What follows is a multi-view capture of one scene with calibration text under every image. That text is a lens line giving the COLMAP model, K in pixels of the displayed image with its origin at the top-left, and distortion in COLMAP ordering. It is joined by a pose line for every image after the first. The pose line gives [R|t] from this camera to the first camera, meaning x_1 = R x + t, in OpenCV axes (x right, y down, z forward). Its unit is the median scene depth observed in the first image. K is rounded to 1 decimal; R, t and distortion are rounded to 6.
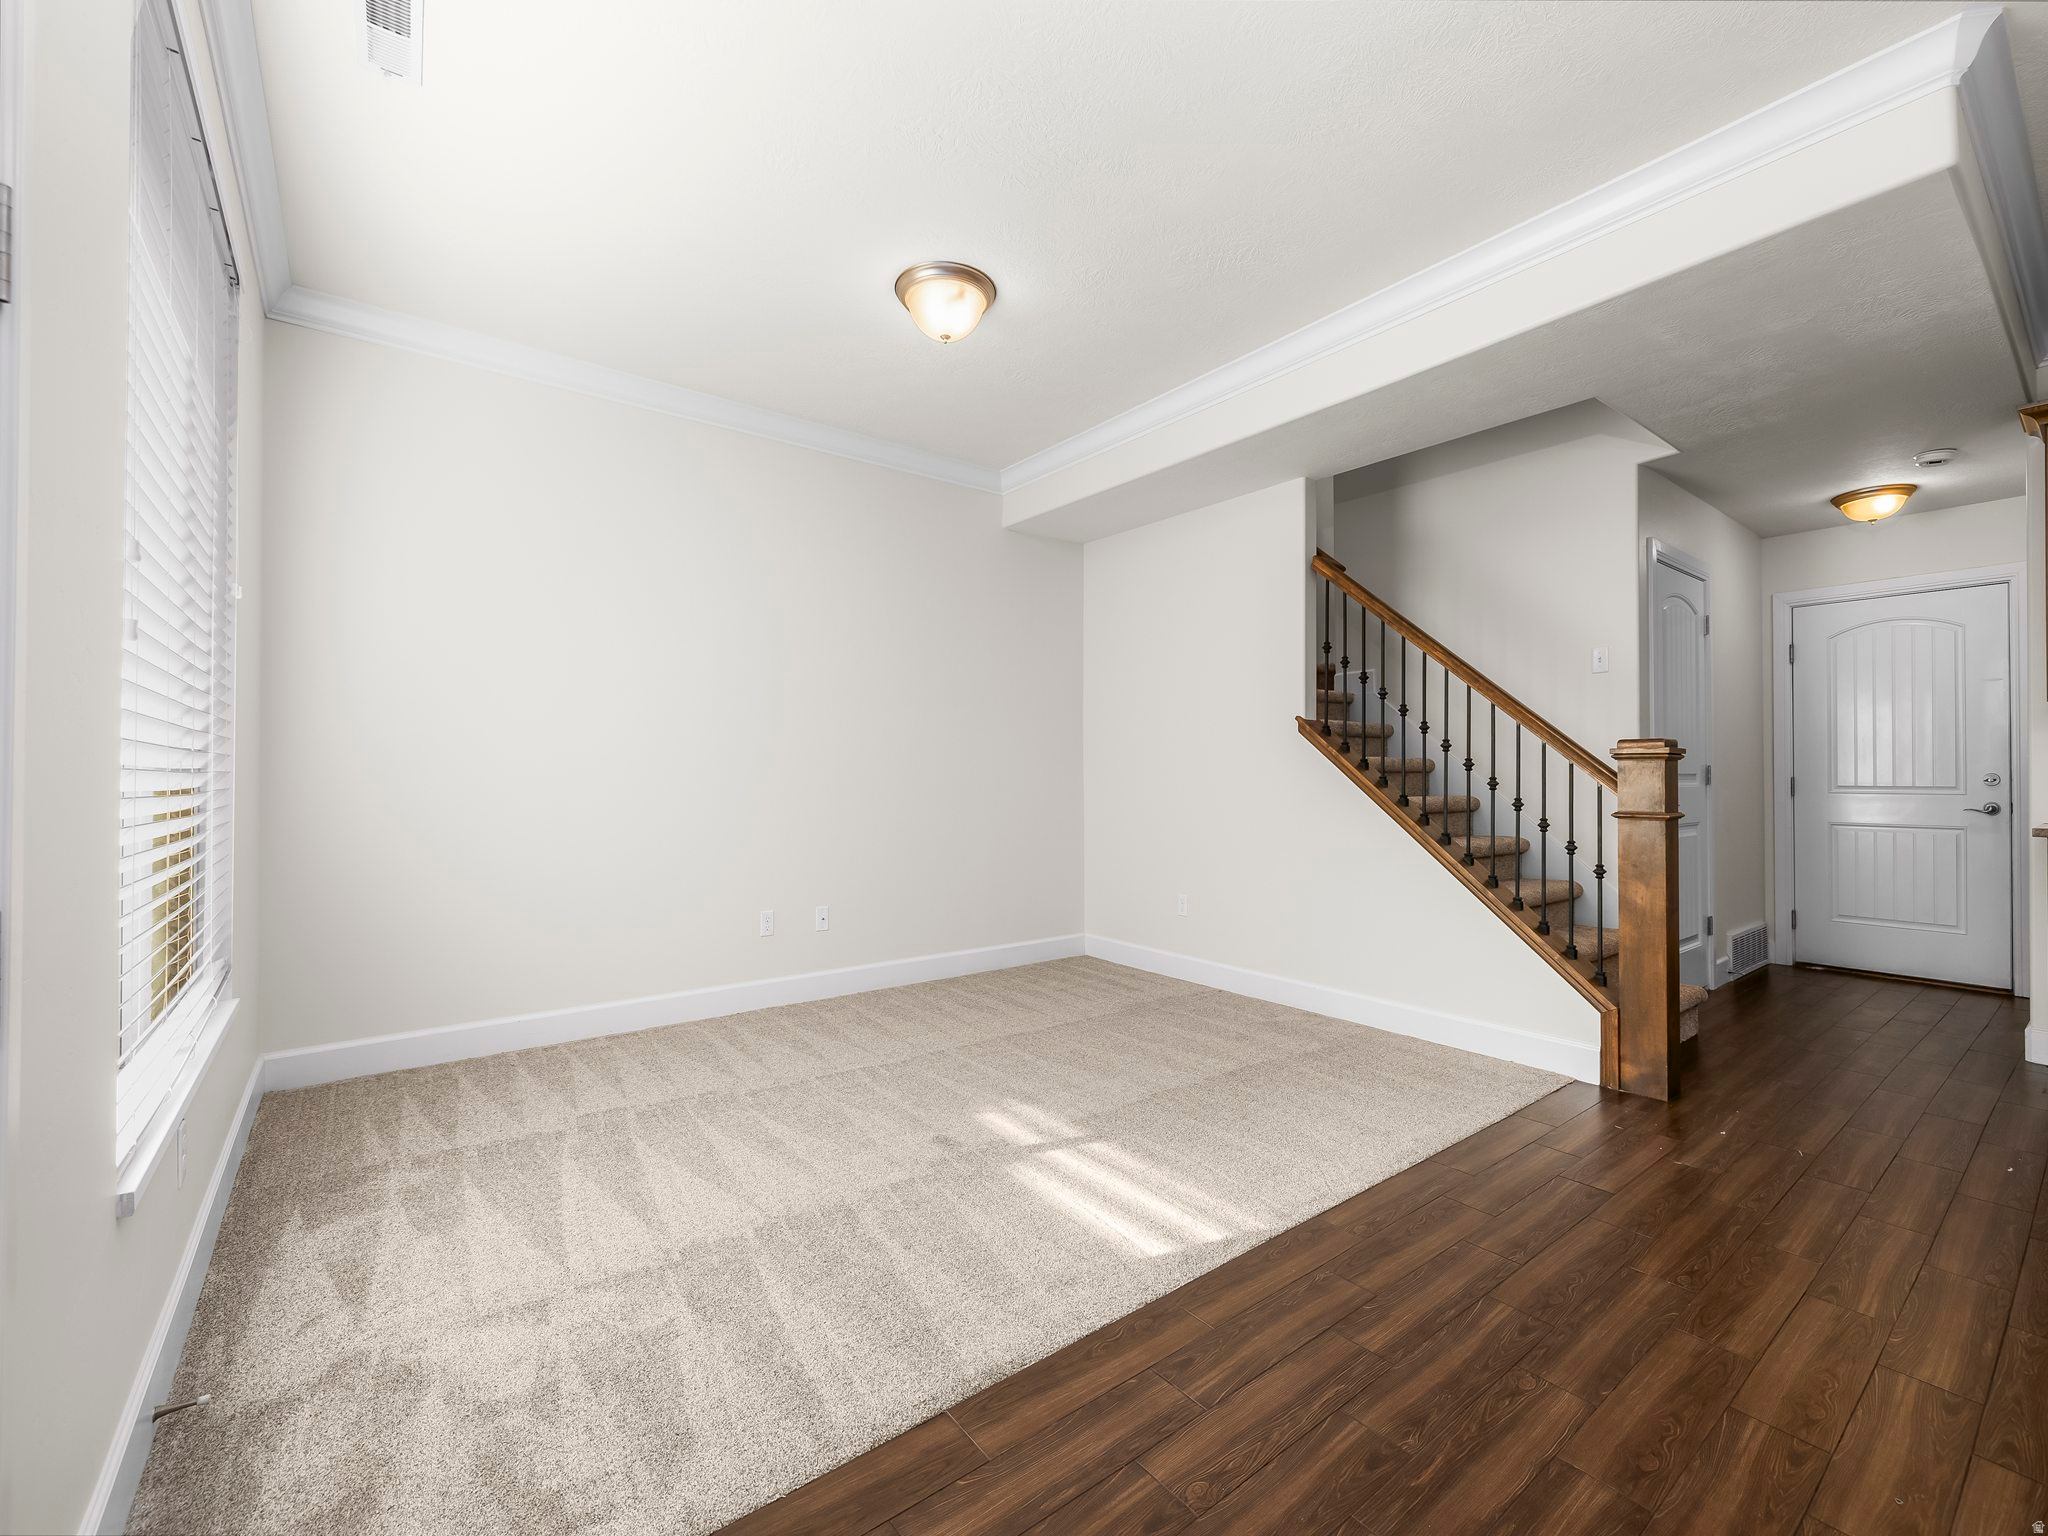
lens RADIAL K [[855.5, 0, 982.8], [0, 855.5, 763.3], [0, 0, 1]] dist [-0.000353, -0.000136]
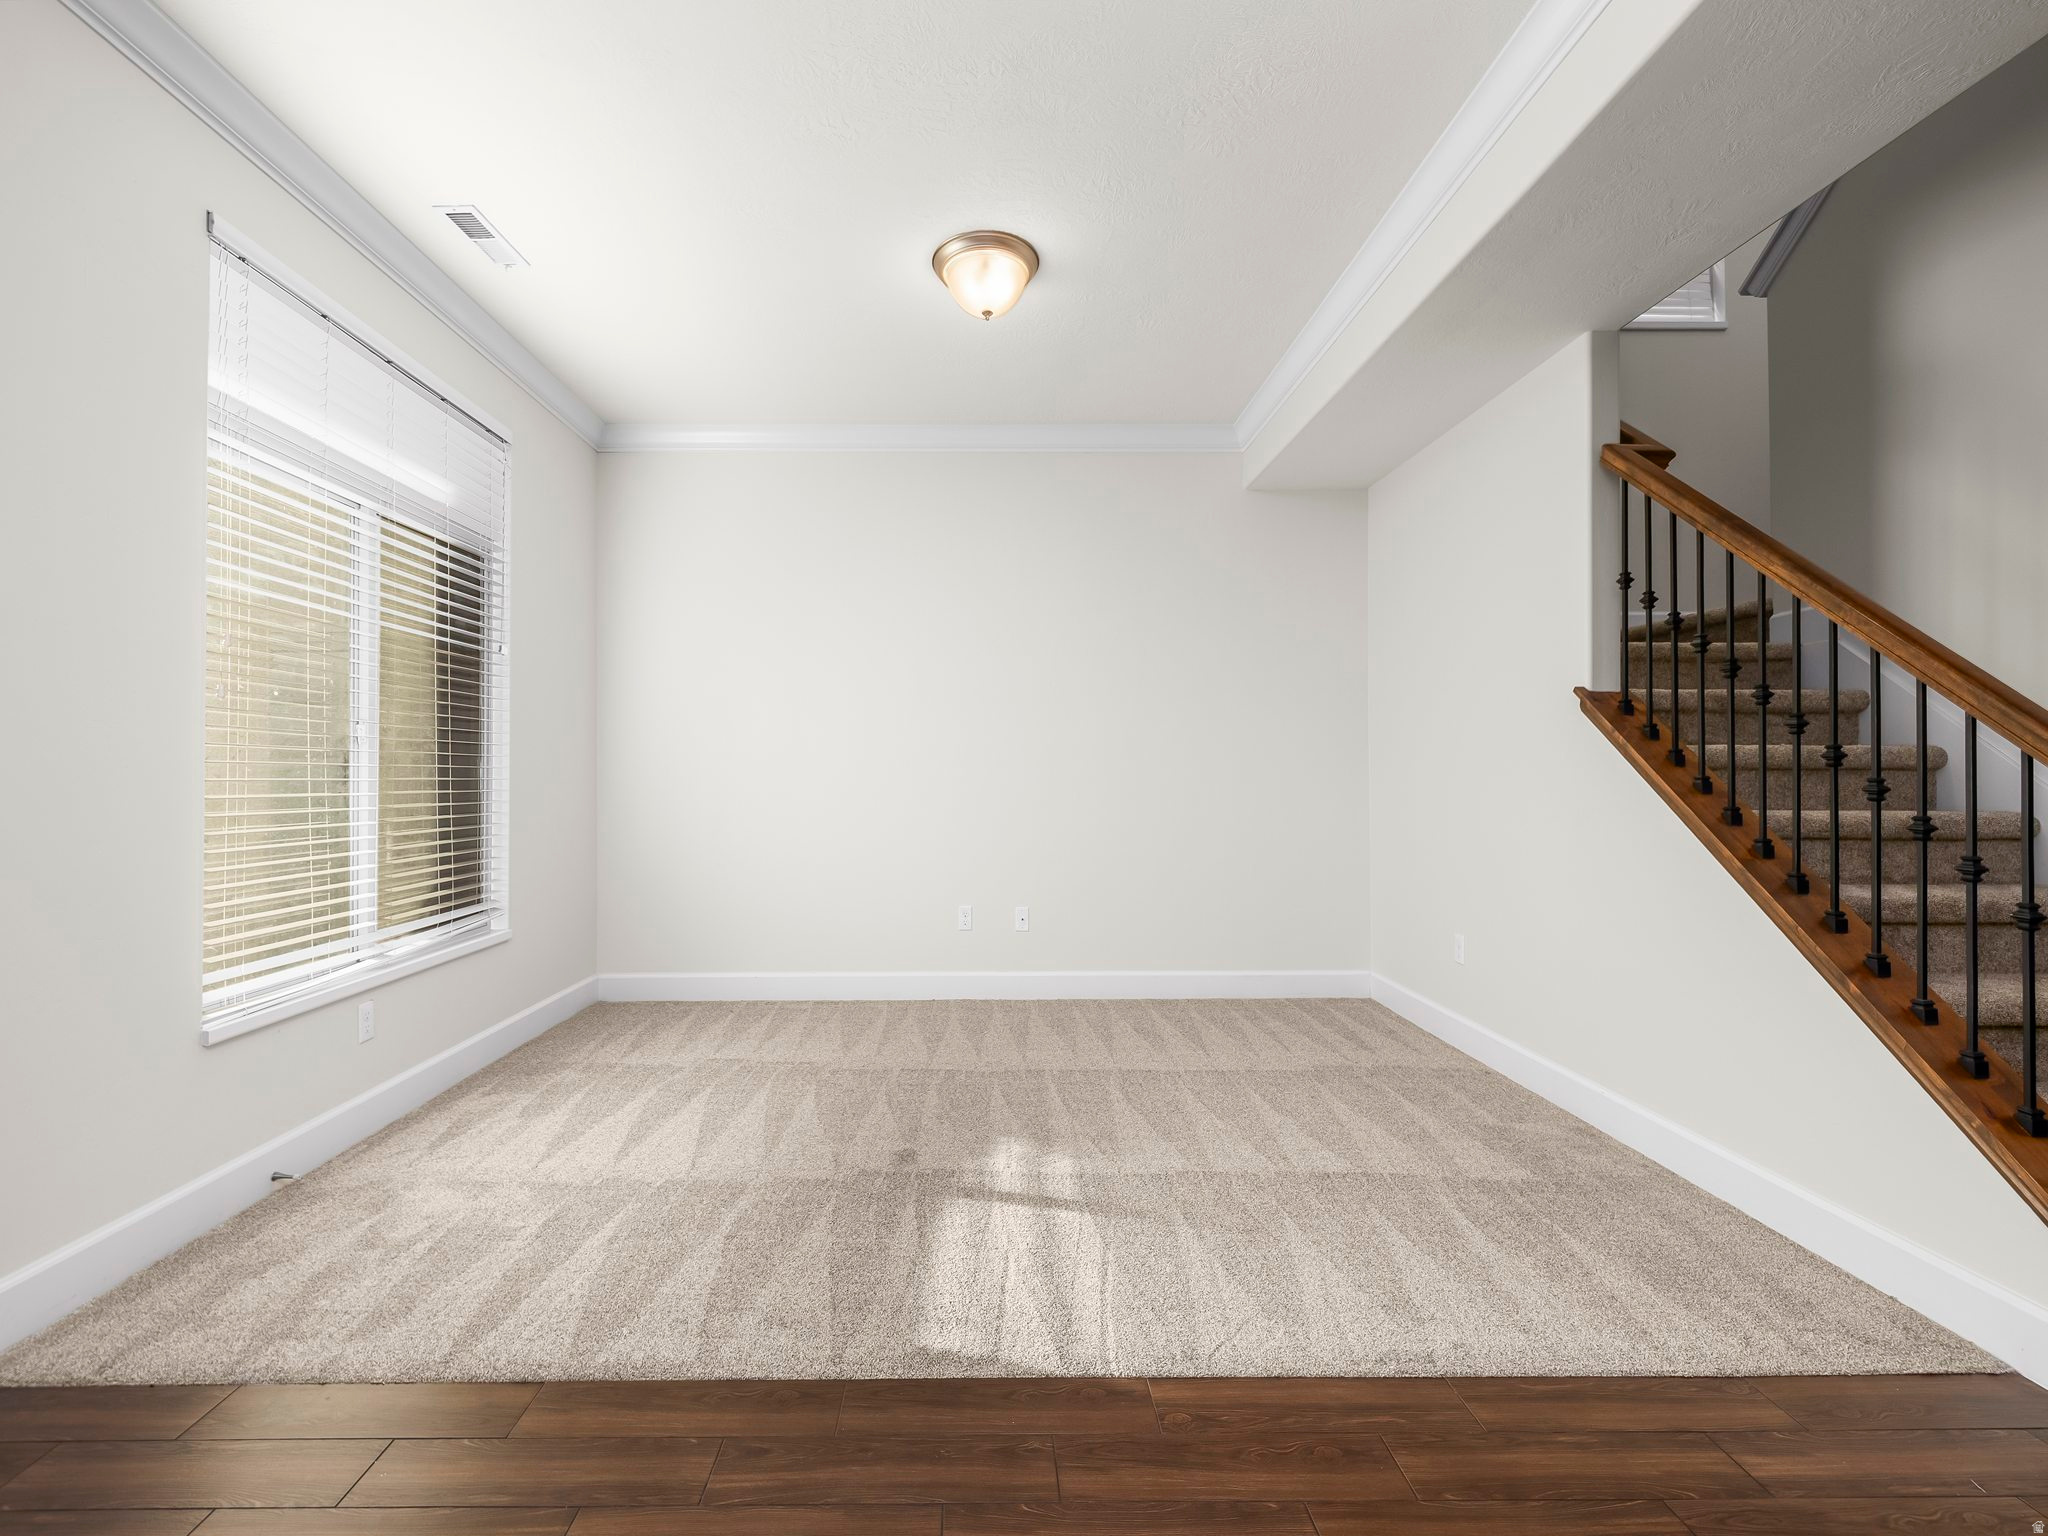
lens RADIAL K [[855.5, 0, 1005.7], [0, 855.5, 769.7], [0, 0, 1]] dist [-0.000353, -0.000136]
pose [[0.808850, -0.005895, -0.587985, 0.584183], [0.011526, 0.999917, 0.005830, 0.000670], [0.587902, -0.011493, 0.808851, 0.273414]]
